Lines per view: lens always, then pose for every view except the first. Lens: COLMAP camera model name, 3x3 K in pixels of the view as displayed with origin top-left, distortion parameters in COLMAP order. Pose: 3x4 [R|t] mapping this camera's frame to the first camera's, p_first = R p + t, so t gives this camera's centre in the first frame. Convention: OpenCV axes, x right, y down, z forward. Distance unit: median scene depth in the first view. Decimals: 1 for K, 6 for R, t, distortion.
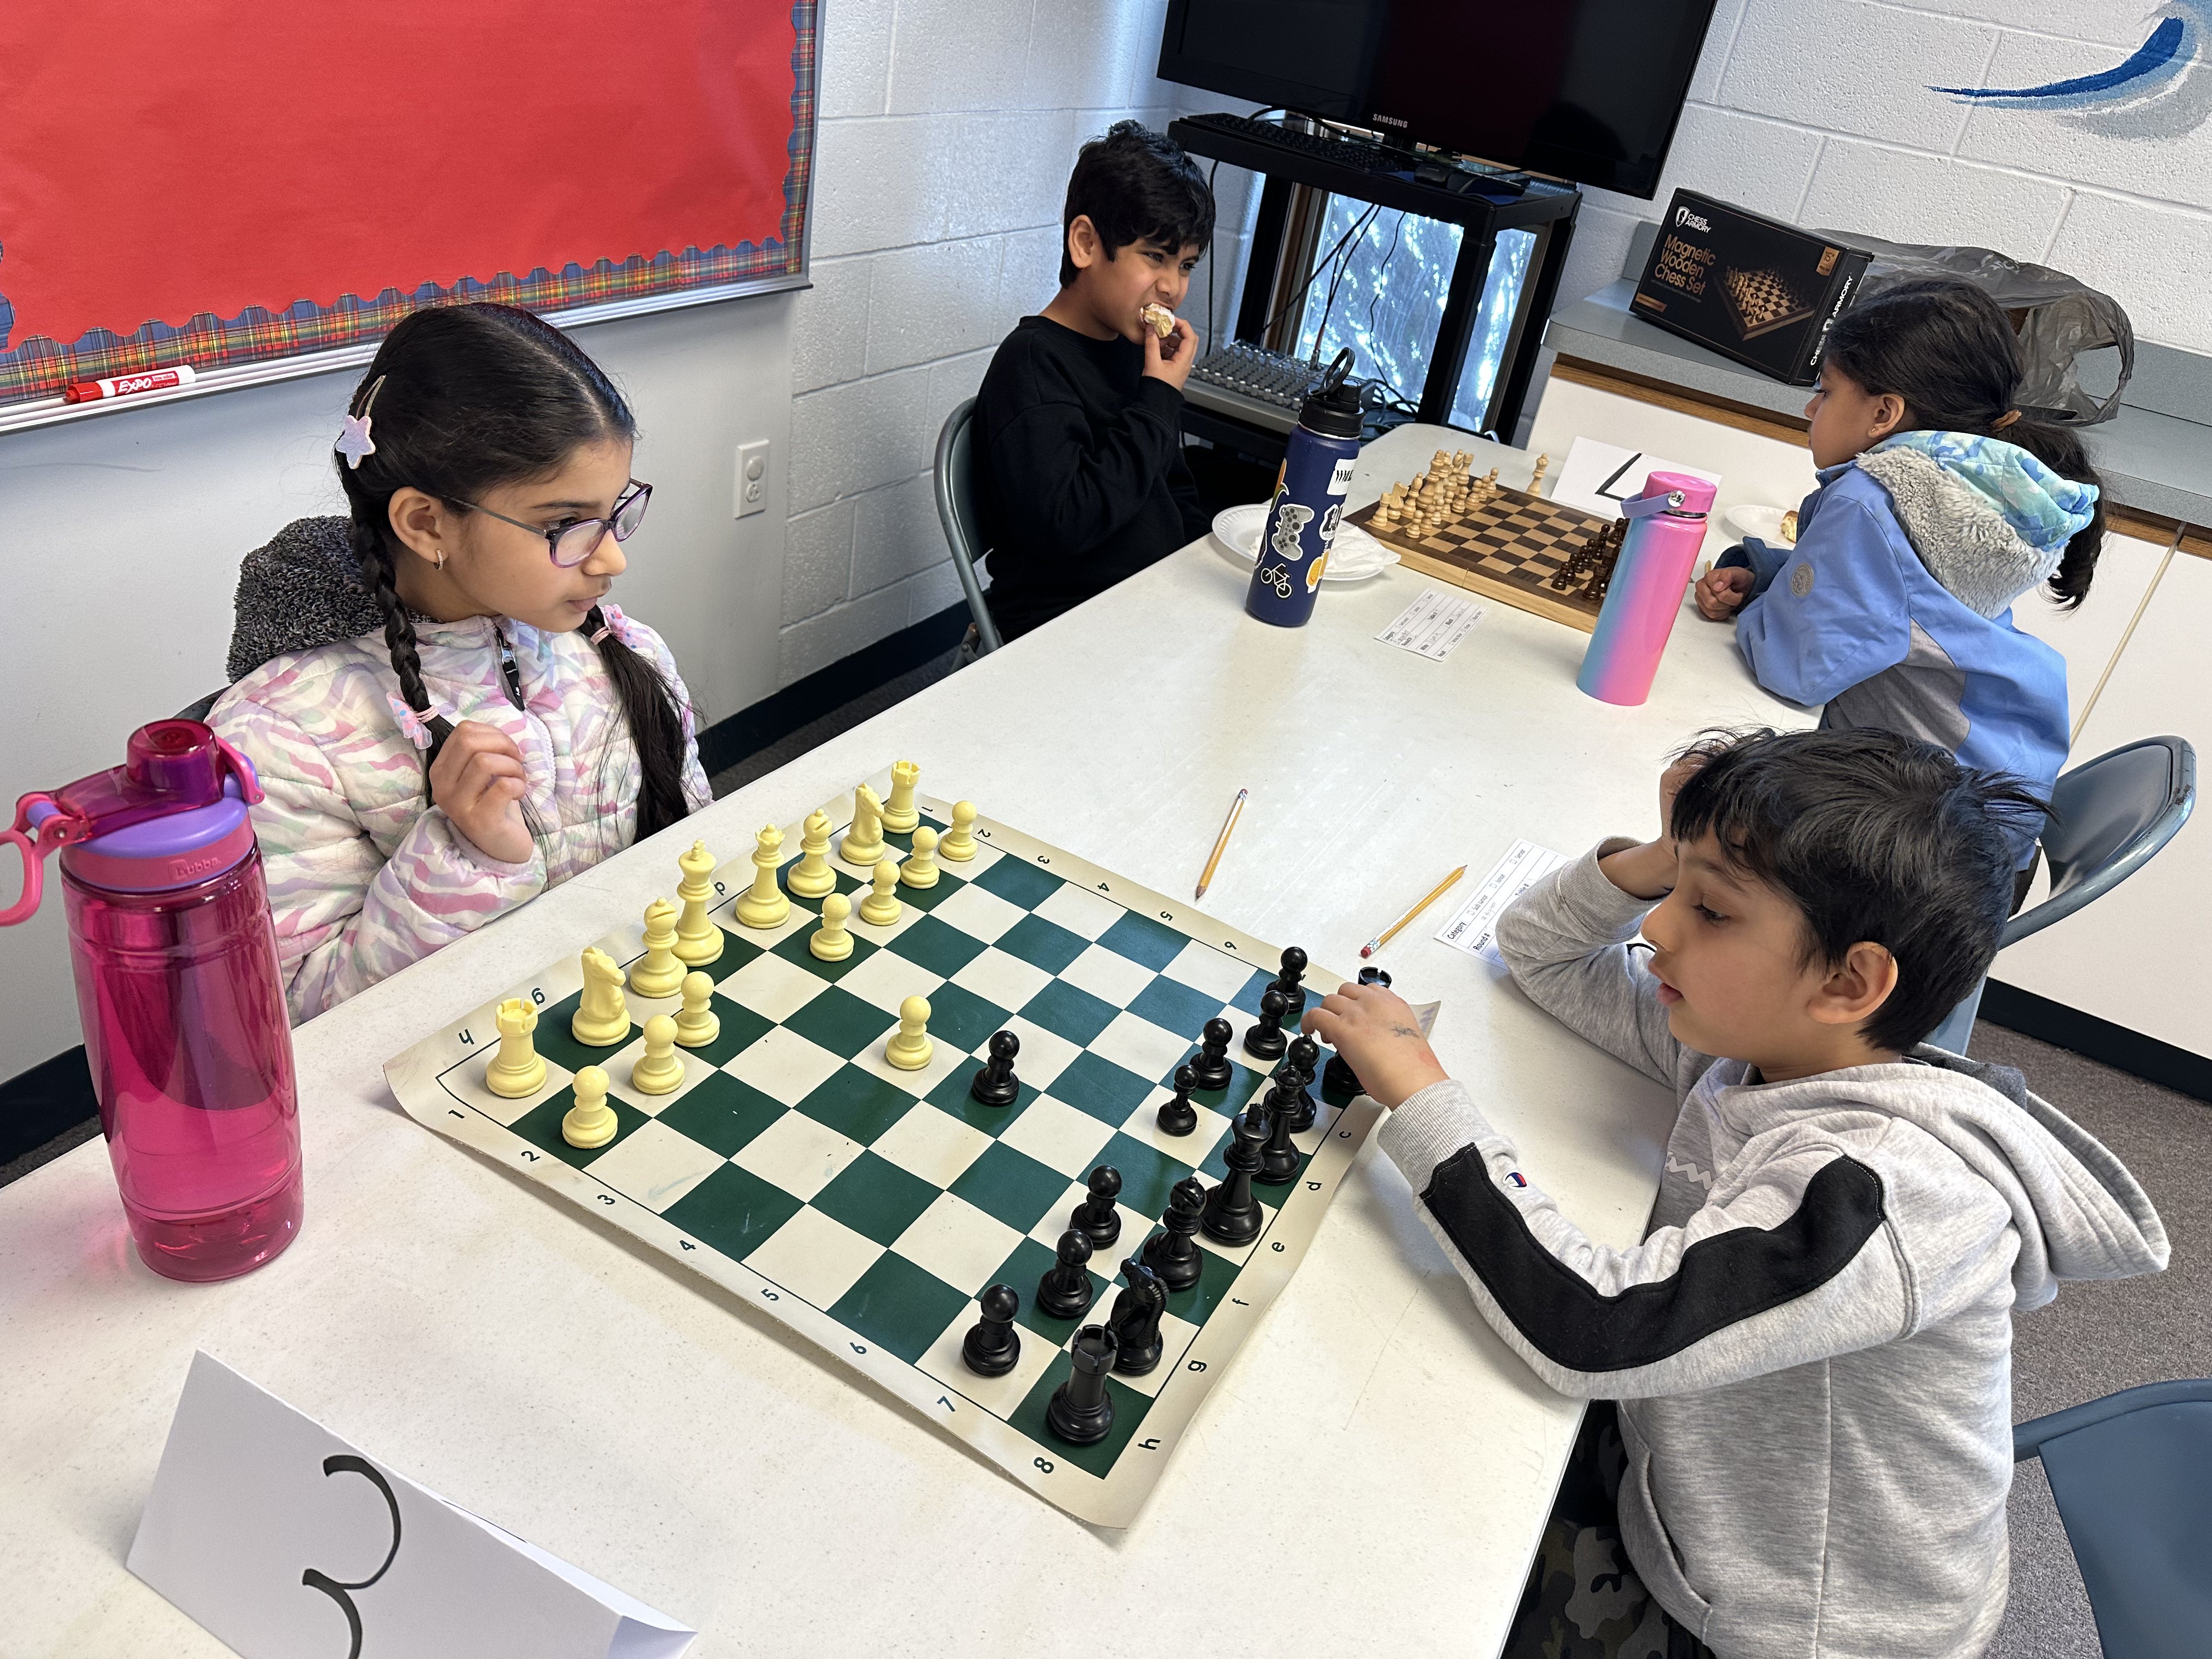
lens RADIAL K [[1567.6, 0, 1106.0], [0, 1567.6, 829.5], [0, 0, 1]] dist [0.001040, -0.001982]
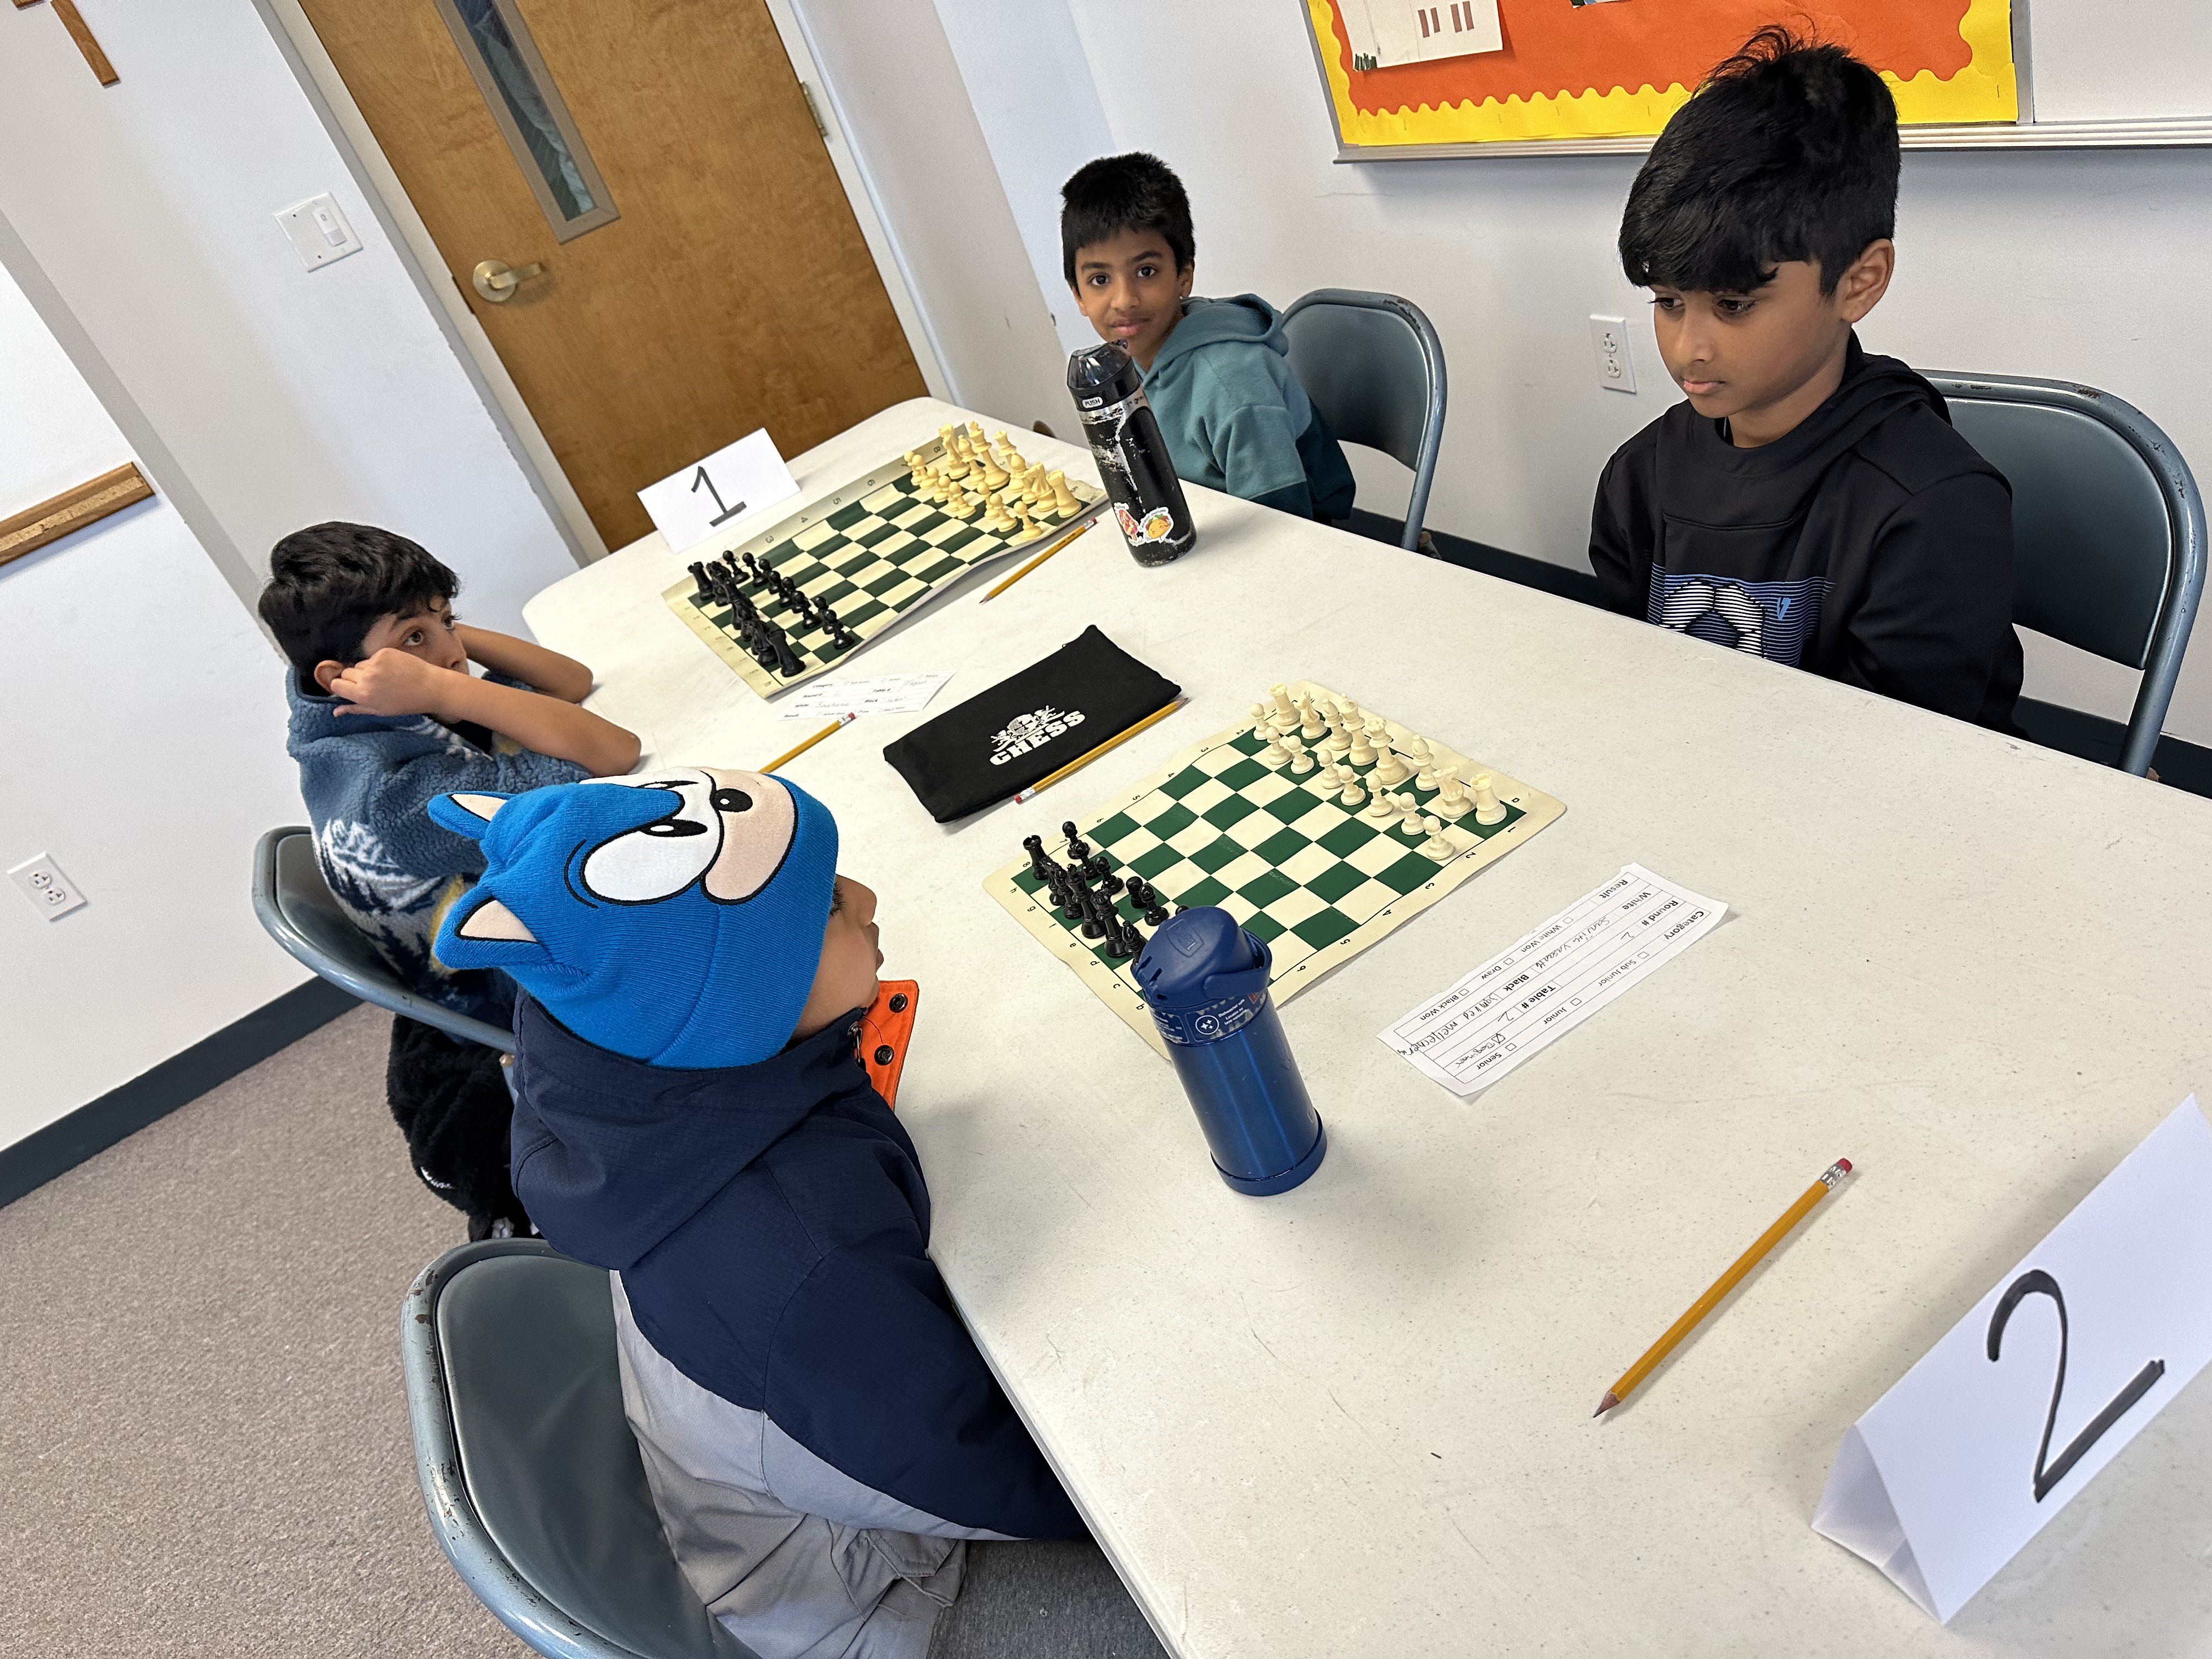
lens RADIAL K [[1567.6, 0, 1106.0], [0, 1567.6, 829.5], [0, 0, 1]] dist [0.001040, -0.001982]
pose [[-0.562704, 0.466349, -0.682556, 1.349173], [-0.187210, 0.732339, 0.654700, -1.125166], [0.805181, 0.496183, -0.324785, 1.601468]]
